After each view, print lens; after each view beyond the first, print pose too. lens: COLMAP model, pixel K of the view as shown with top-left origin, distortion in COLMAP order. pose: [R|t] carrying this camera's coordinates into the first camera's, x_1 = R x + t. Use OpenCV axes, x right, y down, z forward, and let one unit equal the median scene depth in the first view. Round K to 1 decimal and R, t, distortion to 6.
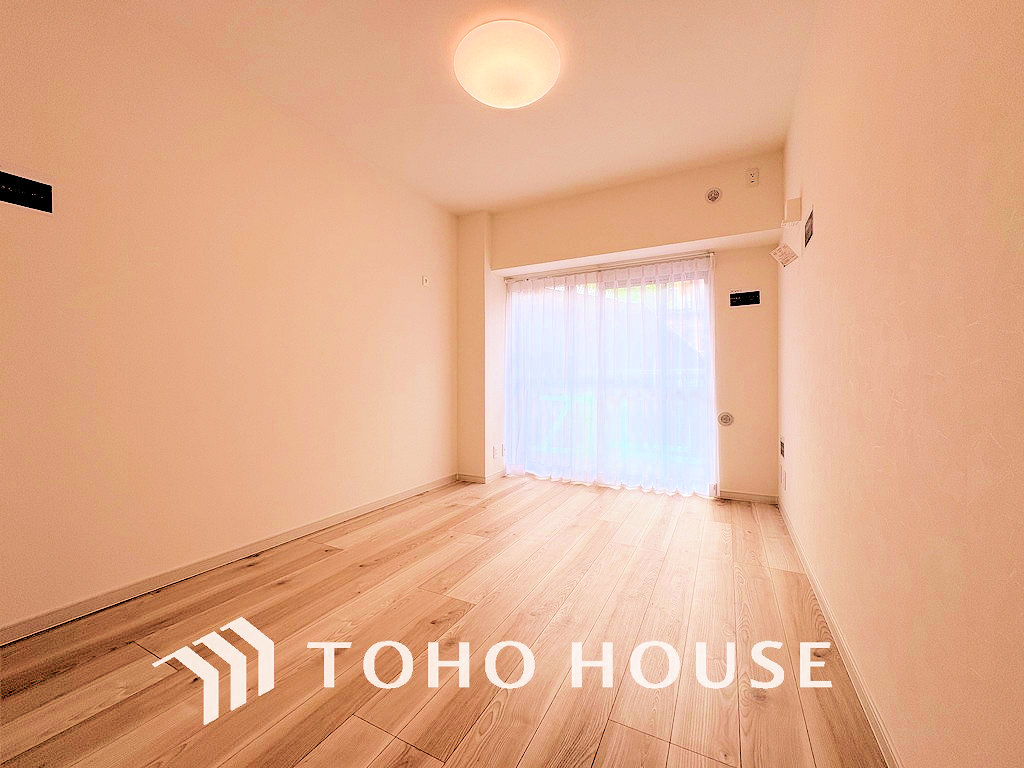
lens RADIAL K [[407.7, 0, 510.0], [0, 407.7, 385.0], [0, 0, 1]] dist [-0.001356, 0.000355]
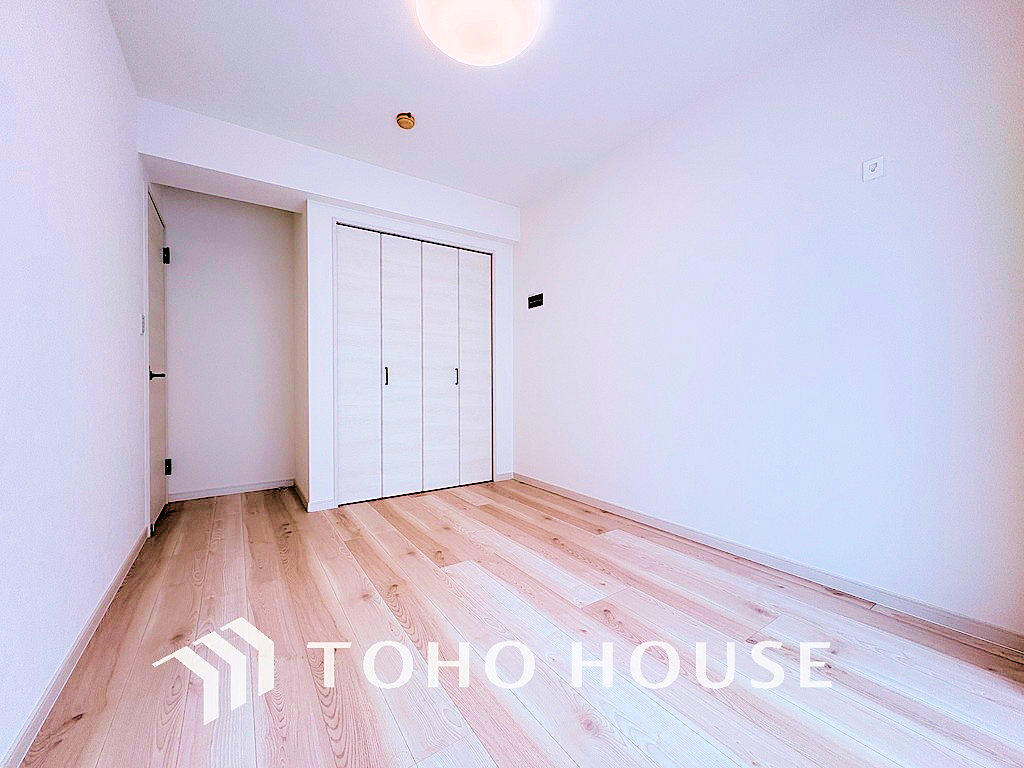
lens RADIAL K [[407.7, 0, 509.3], [0, 407.7, 381.3], [0, 0, 1]] dist [-0.001356, 0.000355]
pose [[-0.471034, 0.007319, -0.882085, 0.658103], [0.005676, 0.999970, 0.005266, -0.011210], [0.882097, -0.002526, -0.471061, 1.310705]]
